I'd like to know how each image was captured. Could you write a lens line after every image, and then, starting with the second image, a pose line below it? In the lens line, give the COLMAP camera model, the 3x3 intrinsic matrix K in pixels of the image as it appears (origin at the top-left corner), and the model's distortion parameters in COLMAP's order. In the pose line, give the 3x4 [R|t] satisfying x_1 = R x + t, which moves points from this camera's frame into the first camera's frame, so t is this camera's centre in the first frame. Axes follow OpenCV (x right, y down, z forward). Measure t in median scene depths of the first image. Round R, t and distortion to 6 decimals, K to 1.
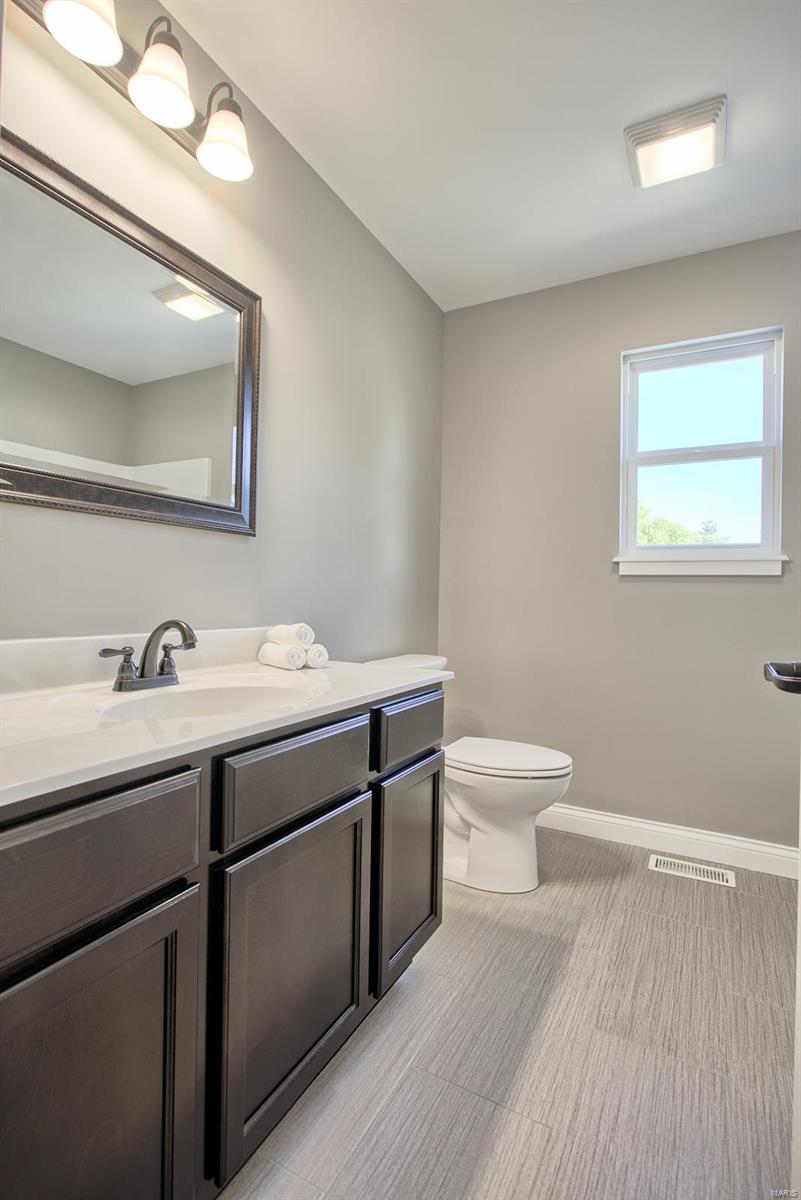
lens RADIAL K [[573.7, 0, 403.9], [0, 573.7, 608.6], [0, 0, 1]] dist [-0.006595, 0.000584]
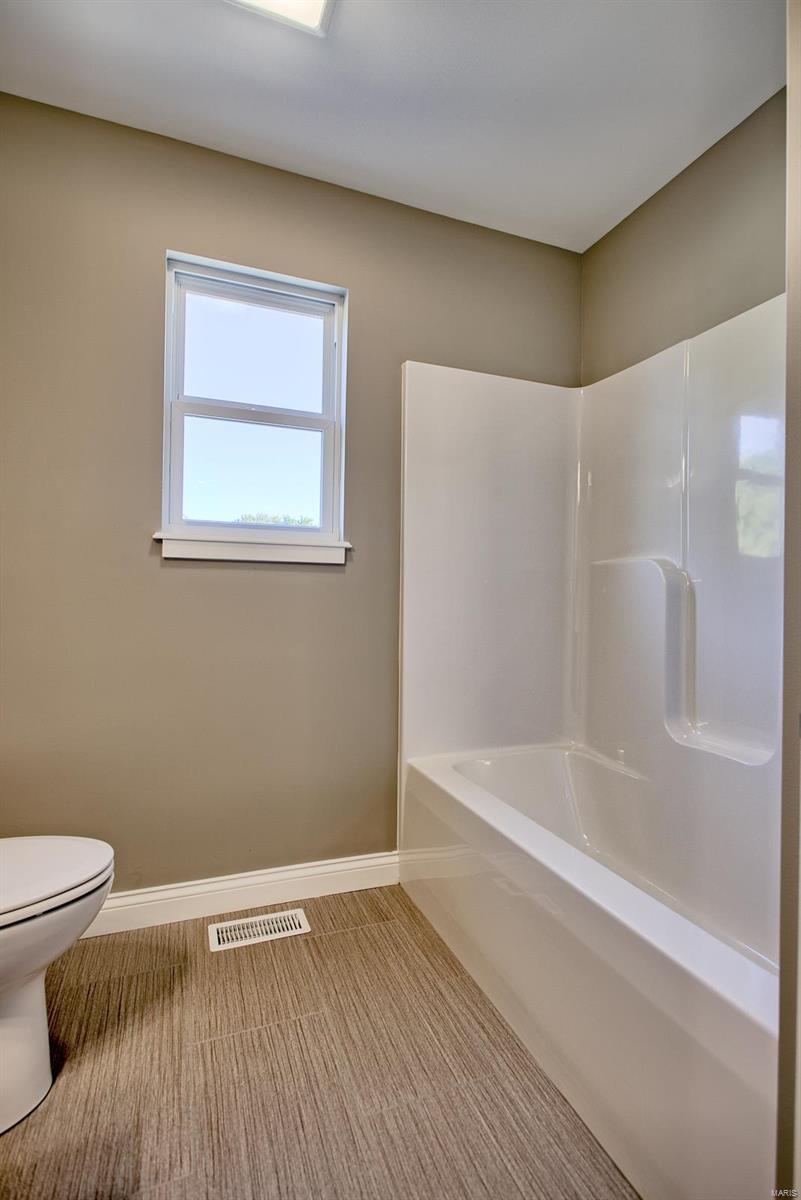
lens RADIAL K [[573.7, 0, 402.3], [0, 573.7, 587.6], [0, 0, 1]] dist [-0.006595, 0.000584]
pose [[0.651901, -0.000172, 0.758304, 0.025750], [0.013468, 0.999845, -0.011351, -0.008509], [-0.758184, 0.017613, 0.651803, 0.326681]]
